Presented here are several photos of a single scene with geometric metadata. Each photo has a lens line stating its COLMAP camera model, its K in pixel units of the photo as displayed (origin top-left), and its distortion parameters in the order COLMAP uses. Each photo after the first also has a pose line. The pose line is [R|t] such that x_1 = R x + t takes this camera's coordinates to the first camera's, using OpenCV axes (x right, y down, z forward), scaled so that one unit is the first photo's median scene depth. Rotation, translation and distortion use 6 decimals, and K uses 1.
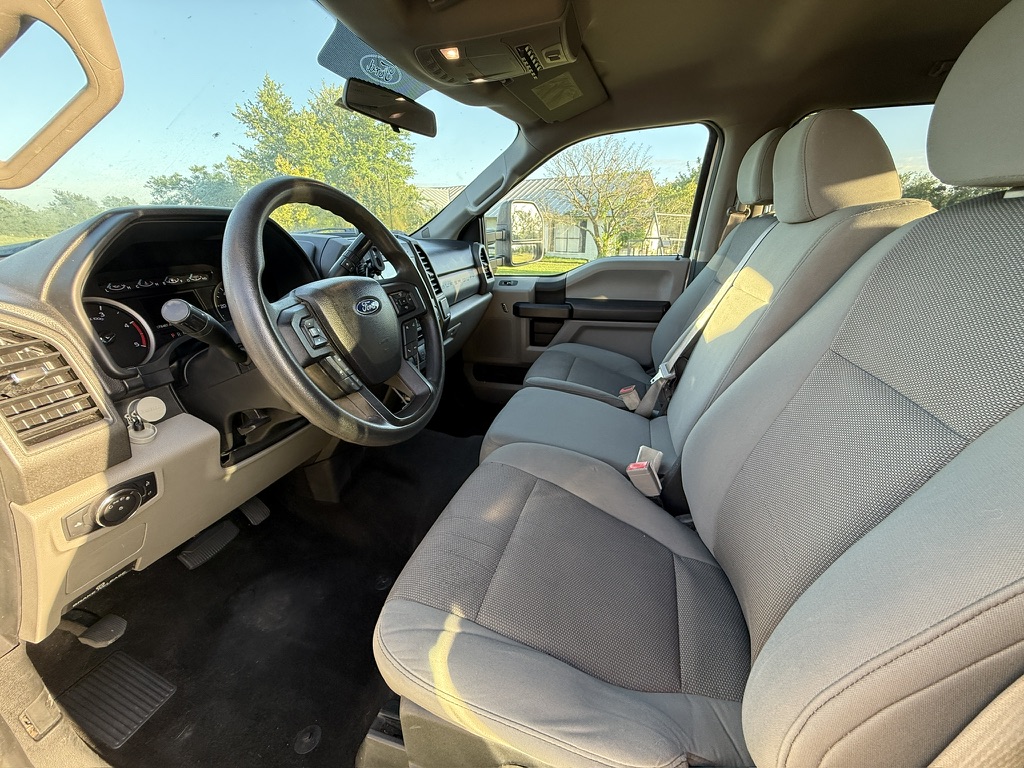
lens RADIAL K [[409.3, 0, 512.0], [0, 409.3, 384.0], [0, 0, 1]] dist [0.007280, -0.000235]
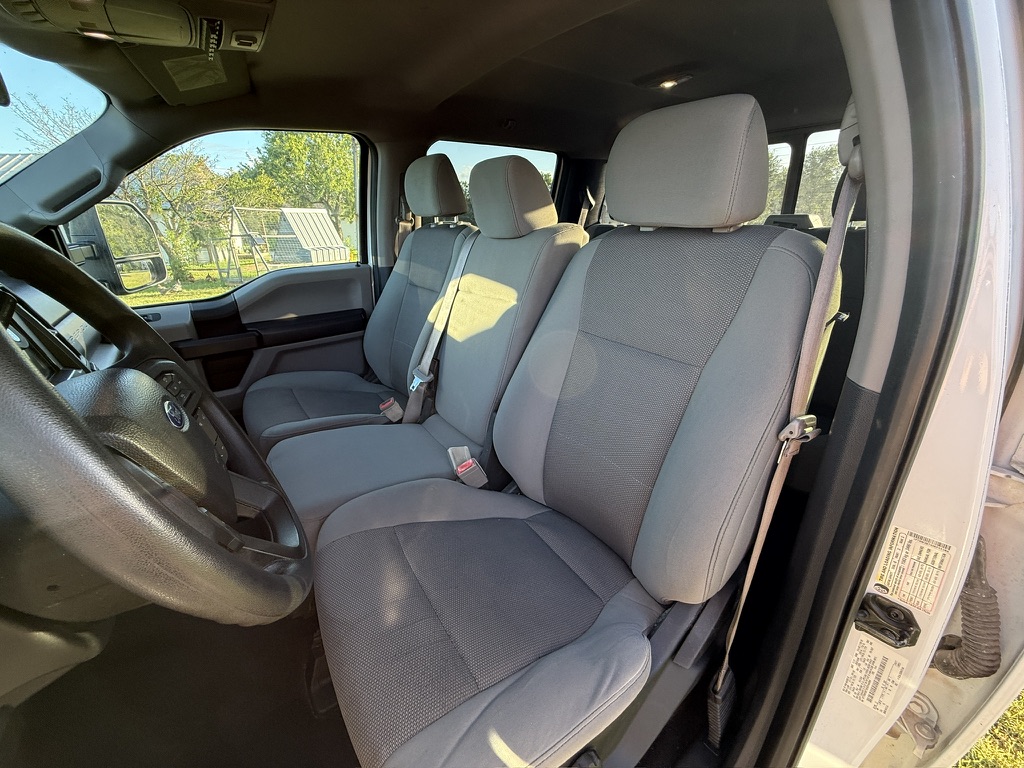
lens RADIAL K [[409.3, 0, 512.0], [0, 409.3, 384.0], [0, 0, 1]] dist [0.007280, -0.000235]
pose [[0.630509, -0.294799, 0.718019, -0.192114], [0.285475, 0.948302, 0.138664, -0.071264], [-0.721777, 0.117548, 0.682071, 0.086964]]
